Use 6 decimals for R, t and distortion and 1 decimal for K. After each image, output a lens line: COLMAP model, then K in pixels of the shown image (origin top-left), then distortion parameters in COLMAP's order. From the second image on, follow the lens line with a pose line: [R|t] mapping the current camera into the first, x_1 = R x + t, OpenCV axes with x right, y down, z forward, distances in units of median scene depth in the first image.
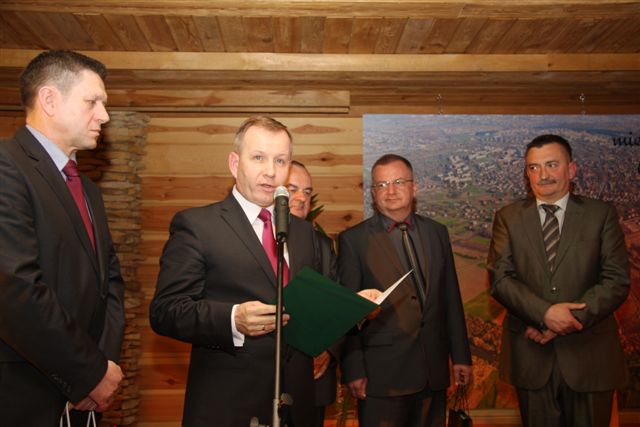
lens RADIAL K [[715.0, 0, 326.0], [0, 715.0, 225.9], [0, 0, 1]] dist [-0.036456, 0.276786]
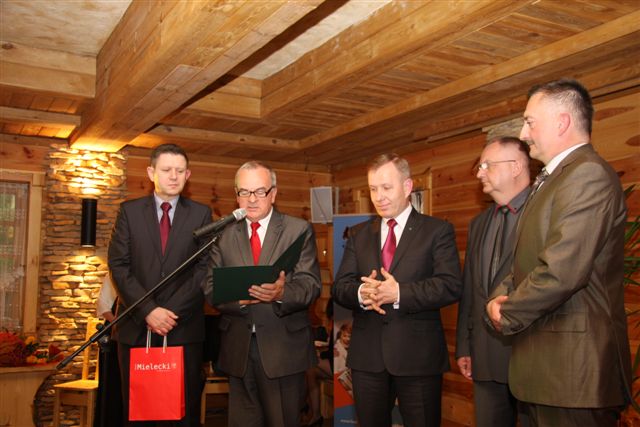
lens RADIAL K [[704.0, 0, 319.1], [0, 704.0, 225.6], [0, 0, 1]] dist [-0.023921, 0.231850]
pose [[0.421392, -0.053049, -0.905326, 0.605462], [0.074008, 0.996970, -0.023972, 0.014445], [0.903854, -0.056899, 0.424041, 0.236036]]
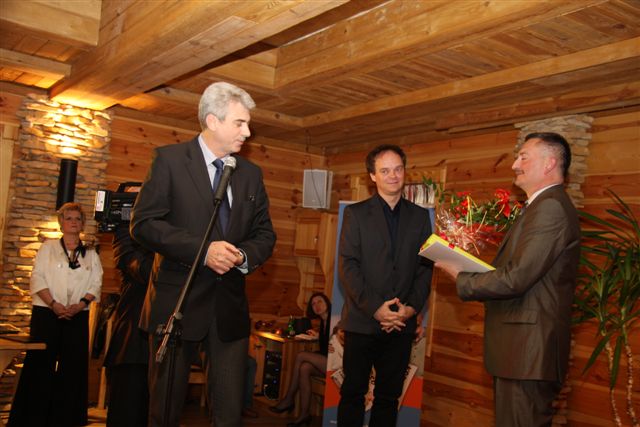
lens RADIAL K [[715.0, 0, 326.0], [0, 715.0, 225.9], [0, 0, 1]] dist [-0.036456, 0.276786]
pose [[0.516574, 0.005083, -0.856227, 0.467088], [-0.009715, 0.999953, 0.000075, 0.007471], [0.856187, 0.008279, 0.516599, 0.151032]]
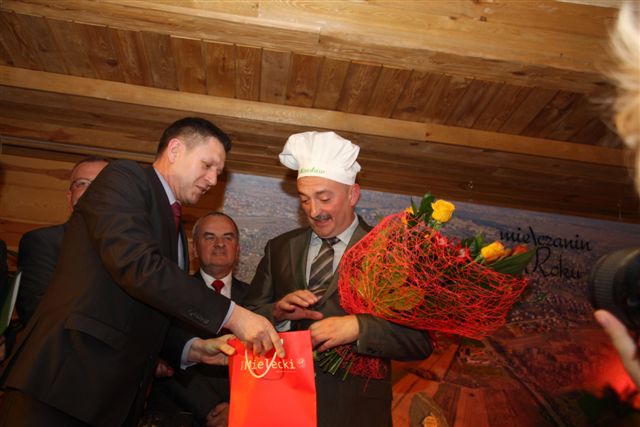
lens RADIAL K [[715.0, 0, 326.0], [0, 715.0, 225.9], [0, 0, 1]] dist [-0.036456, 0.276786]
pose [[0.992632, 0.115475, 0.036707, 0.151748], [-0.105536, 0.972776, -0.206323, 0.083164], [-0.059533, 0.200929, 0.977795, 0.129709]]
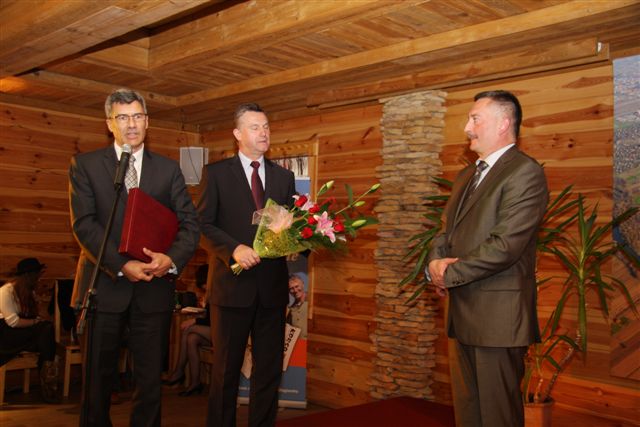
lens RADIAL K [[718.2, 0, 320.3], [0, 718.2, 226.2], [0, 0, 1]] dist [-0.031799, 0.287529]
pose [[0.655028, 0.007040, -0.755572, 0.521130], [0.038944, 0.998313, 0.043064, 0.003589], [0.754600, -0.057633, 0.653649, 0.093207]]
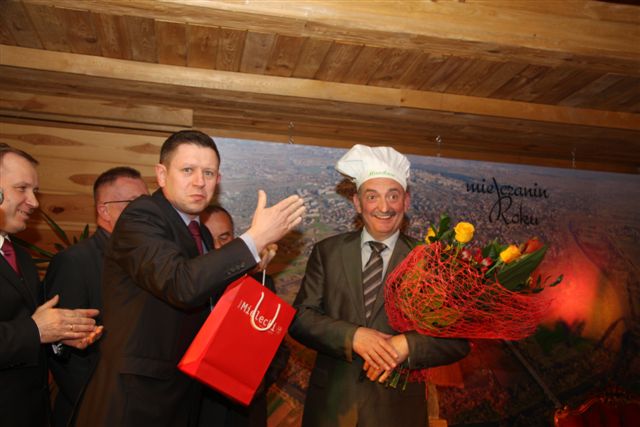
lens RADIAL K [[715.0, 0, 326.0], [0, 715.0, 225.9], [0, 0, 1]] dist [-0.036456, 0.276786]
pose [[0.987412, 0.069336, 0.142162, 0.082618], [-0.061128, 0.996245, -0.061312, 0.005105], [-0.145879, 0.051850, 0.987943, 0.079802]]
